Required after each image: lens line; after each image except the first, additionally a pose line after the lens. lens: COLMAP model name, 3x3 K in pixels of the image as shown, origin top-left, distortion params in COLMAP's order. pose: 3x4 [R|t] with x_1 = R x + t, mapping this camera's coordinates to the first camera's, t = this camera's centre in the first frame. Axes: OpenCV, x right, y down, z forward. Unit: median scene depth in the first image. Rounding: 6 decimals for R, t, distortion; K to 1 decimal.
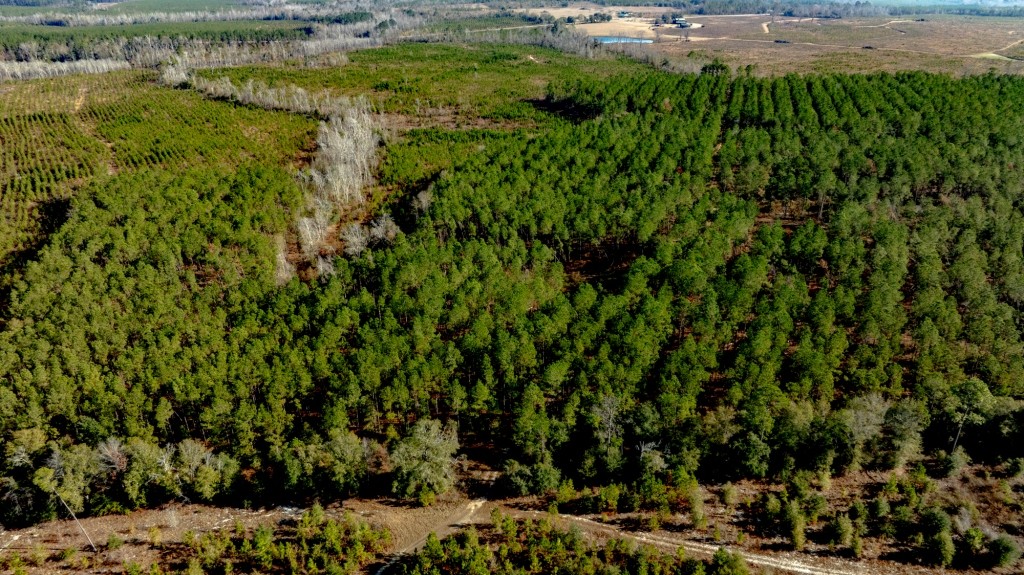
lens RADIAL K [[730.1, 0, 512.0], [0, 730.1, 287.5], [0, 0, 1]] dist [-0.035863, 0.038390]
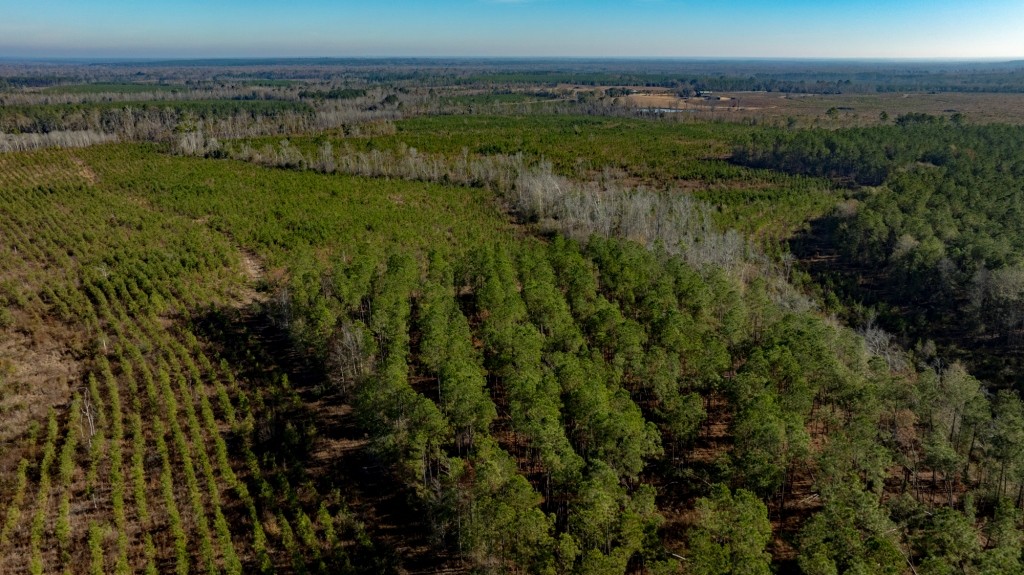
lens RADIAL K [[730.1, 0, 512.0], [0, 730.1, 287.5], [0, 0, 1]] dist [-0.035863, 0.038390]
pose [[0.992596, -0.036190, 0.115949, -0.185448], [0.050111, 0.991569, -0.119494, -0.025306], [-0.110647, 0.124420, 0.986041, 0.177596]]
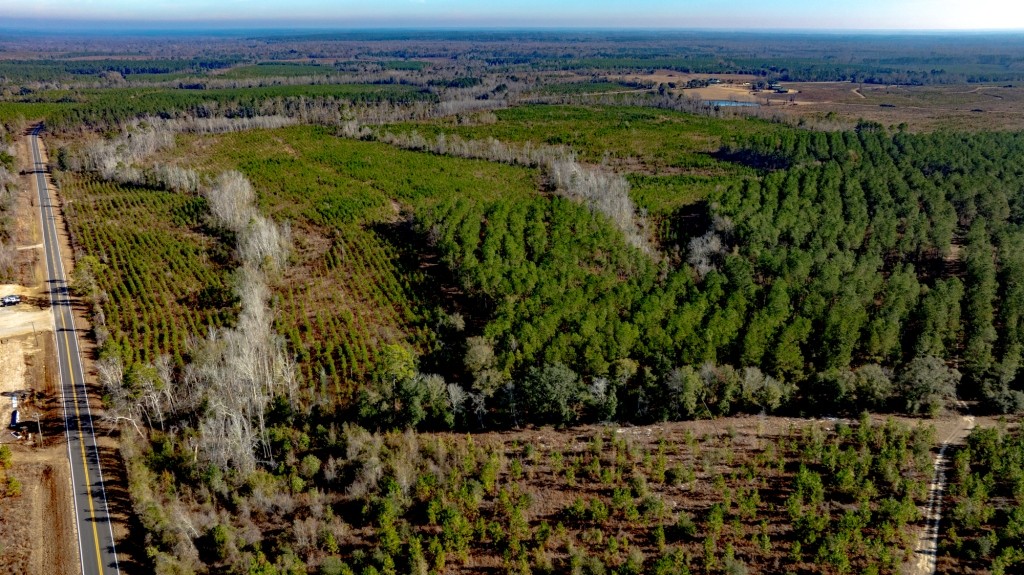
lens RADIAL K [[730.1, 0, 512.0], [0, 730.1, 287.5], [0, 0, 1]] dist [-0.035863, 0.038390]
pose [[0.998898, 0.016587, -0.043908, -0.140887], [-0.020249, 0.996233, -0.084322, 0.031074], [0.042344, 0.085118, 0.995471, -0.065797]]
